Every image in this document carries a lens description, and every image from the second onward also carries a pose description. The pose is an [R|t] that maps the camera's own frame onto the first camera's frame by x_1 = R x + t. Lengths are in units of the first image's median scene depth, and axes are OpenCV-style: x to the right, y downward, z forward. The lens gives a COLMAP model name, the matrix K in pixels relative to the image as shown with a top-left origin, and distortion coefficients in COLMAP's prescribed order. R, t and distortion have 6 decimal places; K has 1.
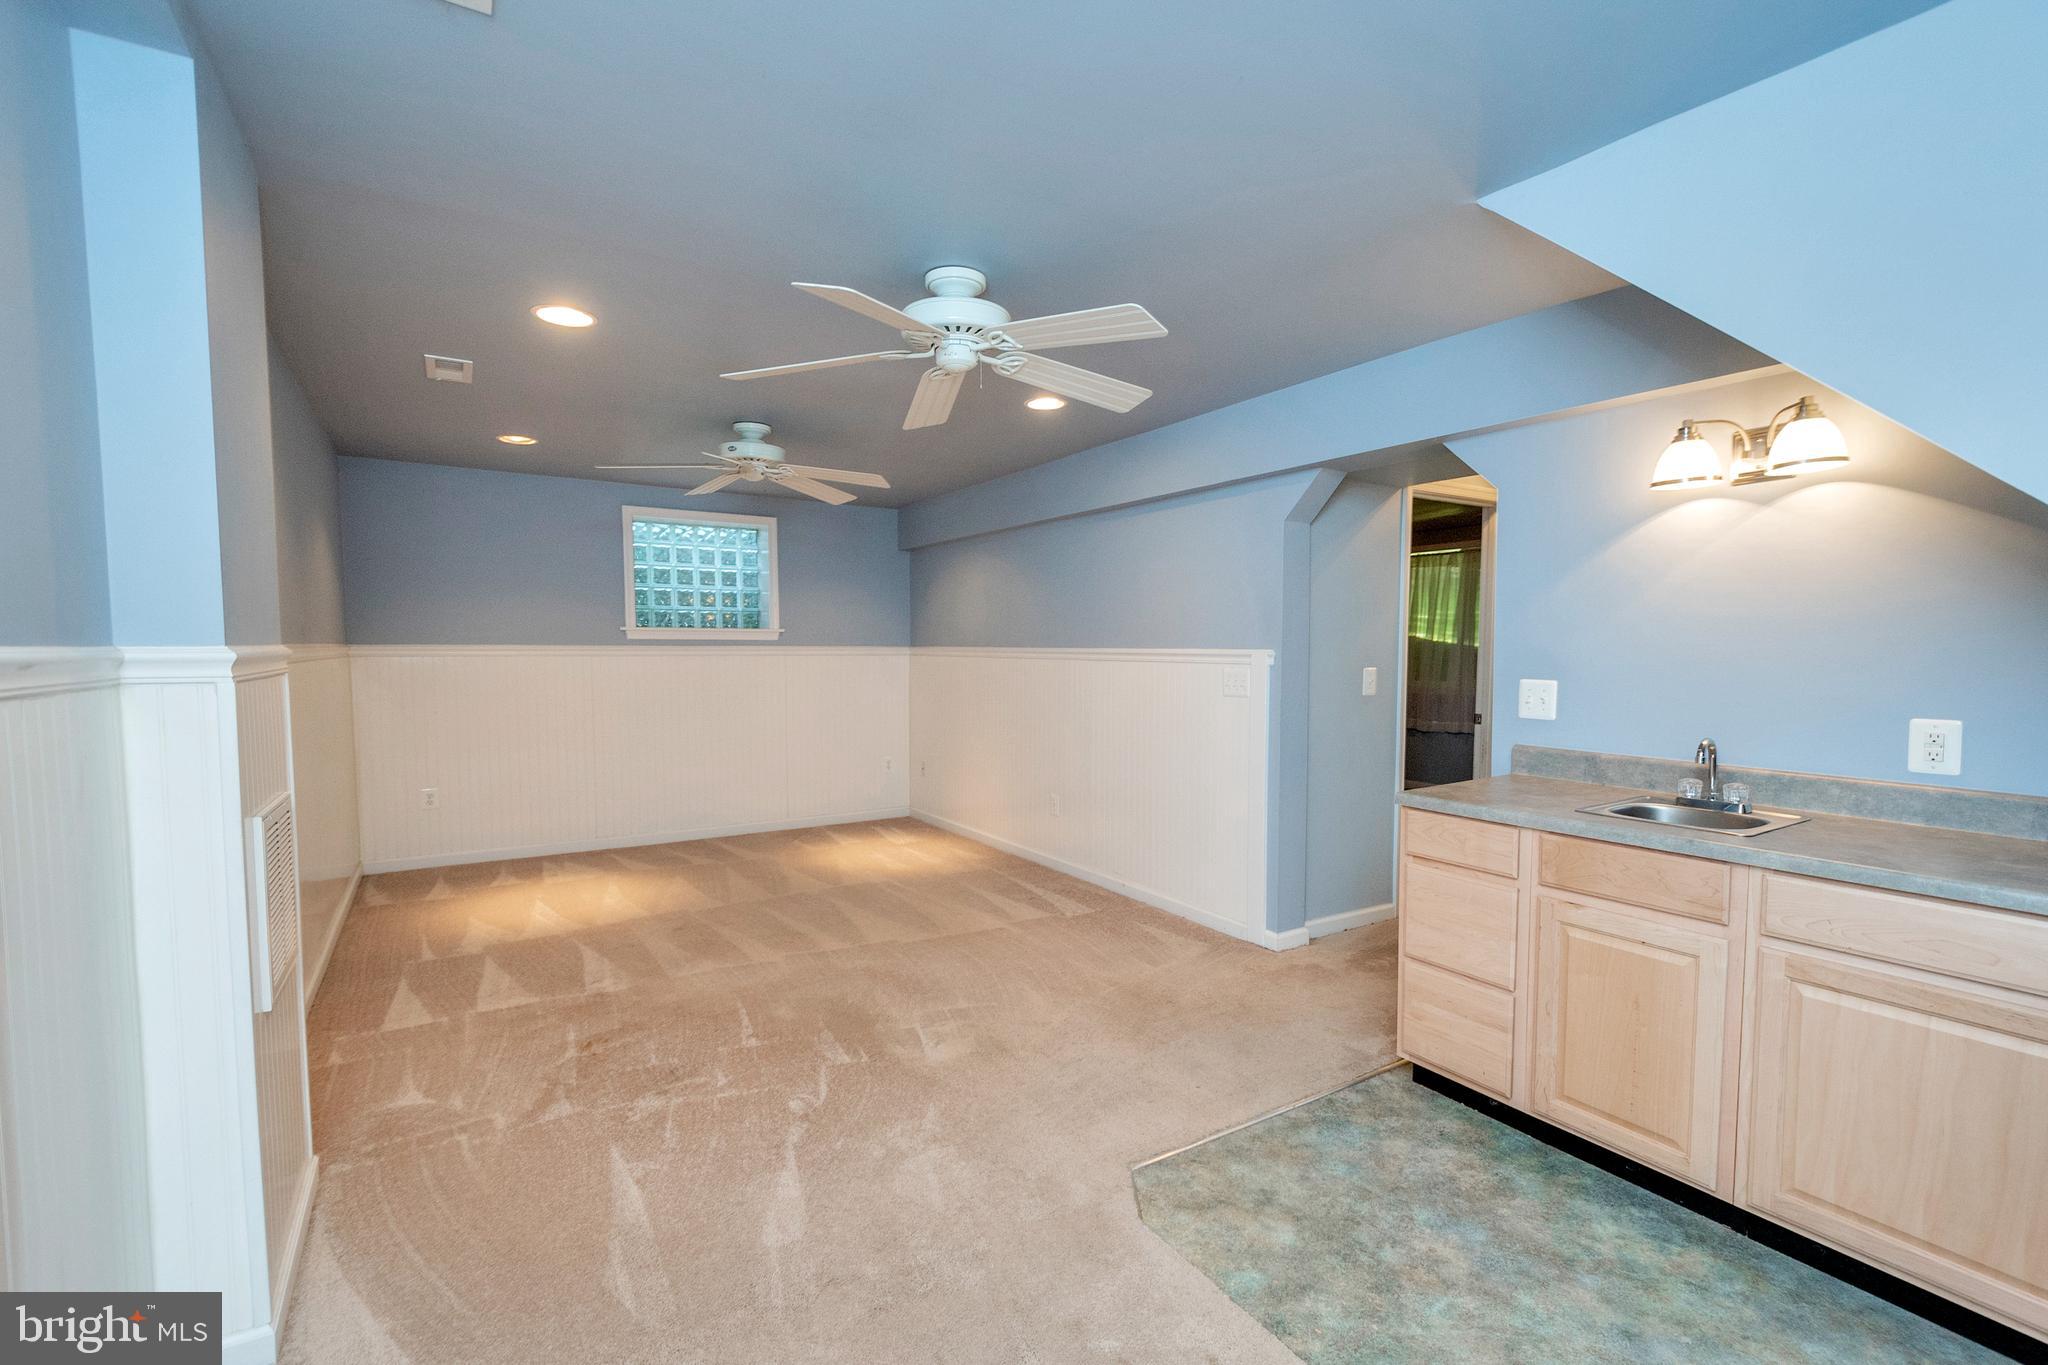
lens RADIAL K [[890.7, 0, 1035.3], [0, 890.7, 700.1], [0, 0, 1]] dist [0.006668, -0.000921]
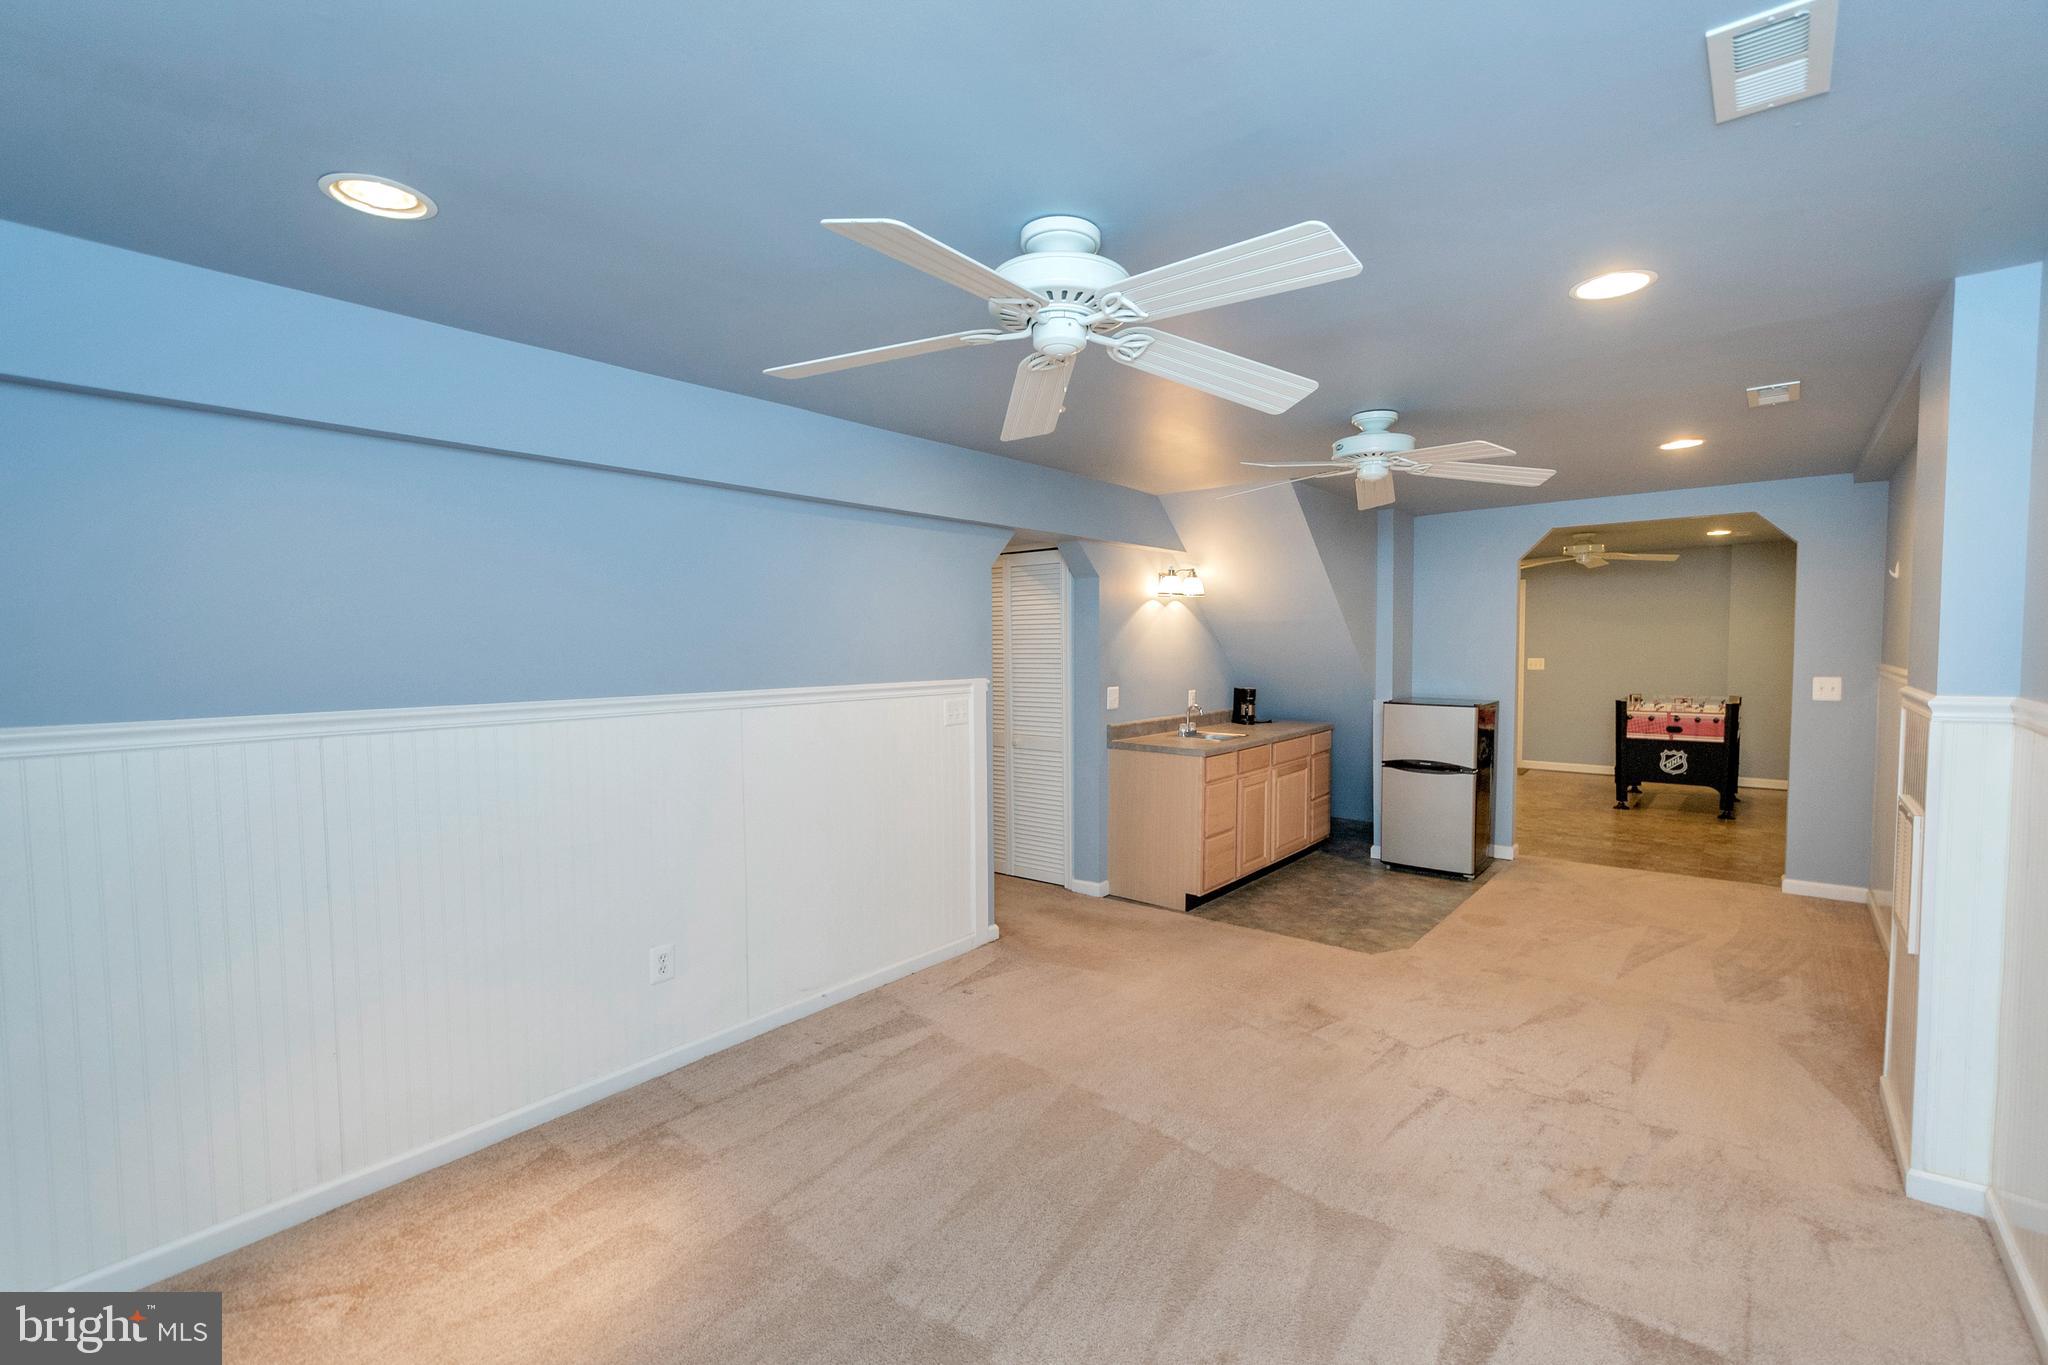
lens RADIAL K [[890.7, 0, 1035.3], [0, 890.7, 700.1], [0, 0, 1]] dist [0.006668, -0.000921]
pose [[-0.300747, -0.061413, 0.951725, -1.337661], [0.068096, 0.993995, 0.085659, -0.196132], [-0.951270, 0.090570, -0.294759, 2.043314]]
